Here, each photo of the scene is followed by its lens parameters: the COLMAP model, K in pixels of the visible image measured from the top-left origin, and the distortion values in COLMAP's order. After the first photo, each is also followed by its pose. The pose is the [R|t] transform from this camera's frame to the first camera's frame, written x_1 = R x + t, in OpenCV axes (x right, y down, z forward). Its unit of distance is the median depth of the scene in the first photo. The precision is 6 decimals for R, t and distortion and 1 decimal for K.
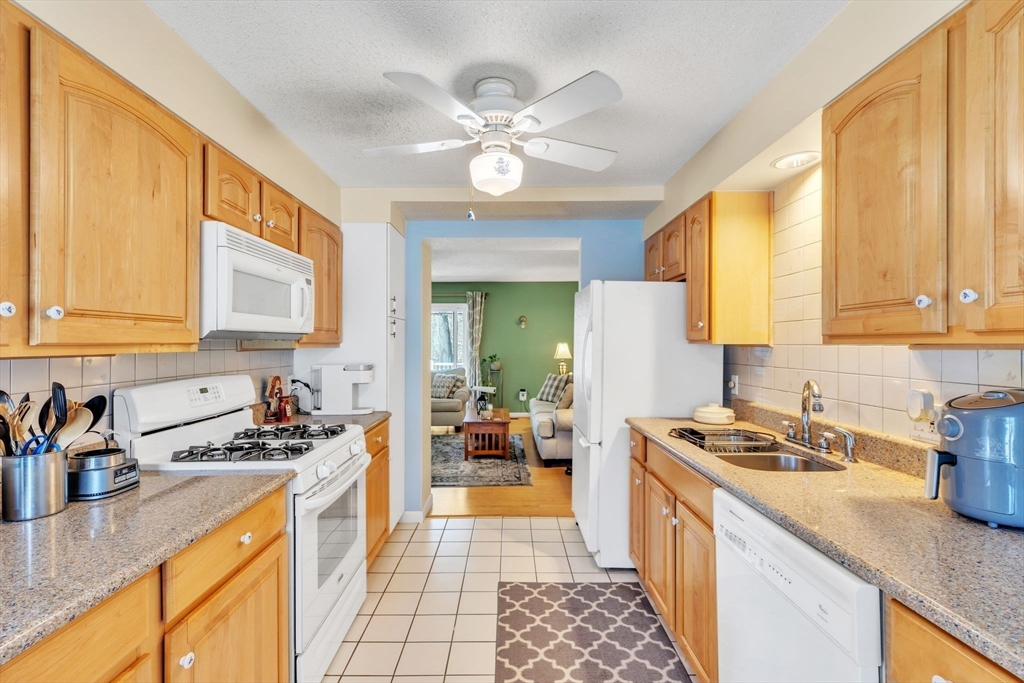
lens RADIAL K [[460.3, 0, 508.5], [0, 460.3, 342.7], [0, 0, 1]] dist [0.009909, -0.001140]
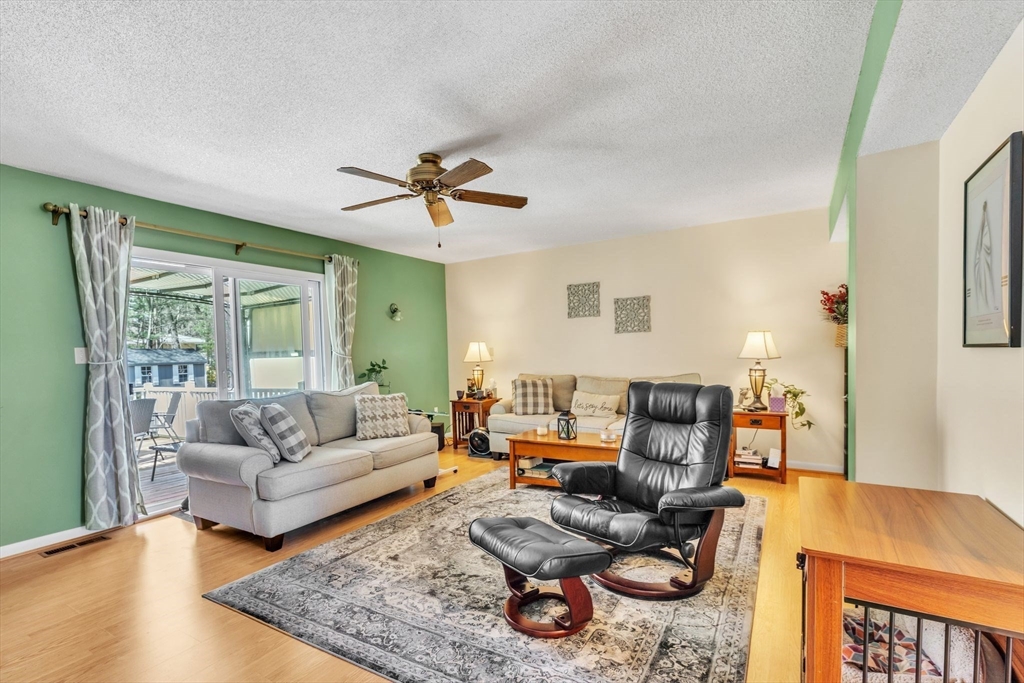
lens RADIAL K [[473.5, 0, 501.4], [0, 473.5, 365.2], [0, 0, 1]] dist [-0.007840, -0.000275]
pose [[0.532443, -0.034445, 0.845765, -1.713431], [0.021963, 0.999397, 0.026875, 0.064034], [-0.846181, 0.004266, 0.532879, 1.760806]]
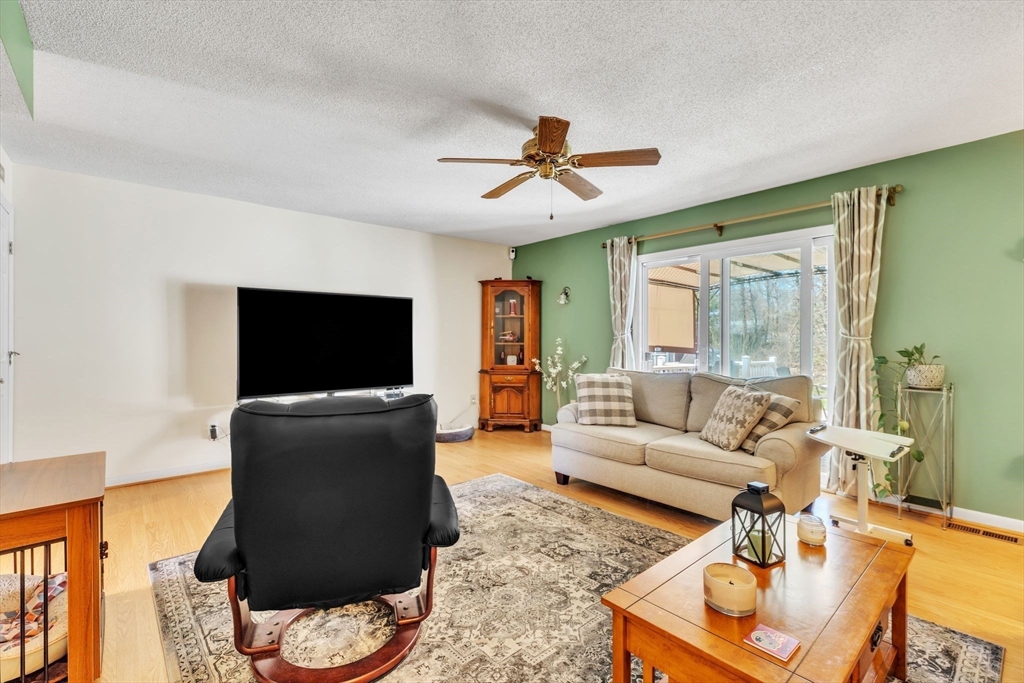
lens RADIAL K [[460.3, 0, 513.1], [0, 460.3, 335.8], [0, 0, 1]] dist [0.009909, -0.001140]
pose [[0.648518, -0.002785, -0.761194, 0.142245], [0.002449, 0.999996, -0.001572, 0.062401], [0.761195, -0.000845, 0.648522, 1.776624]]
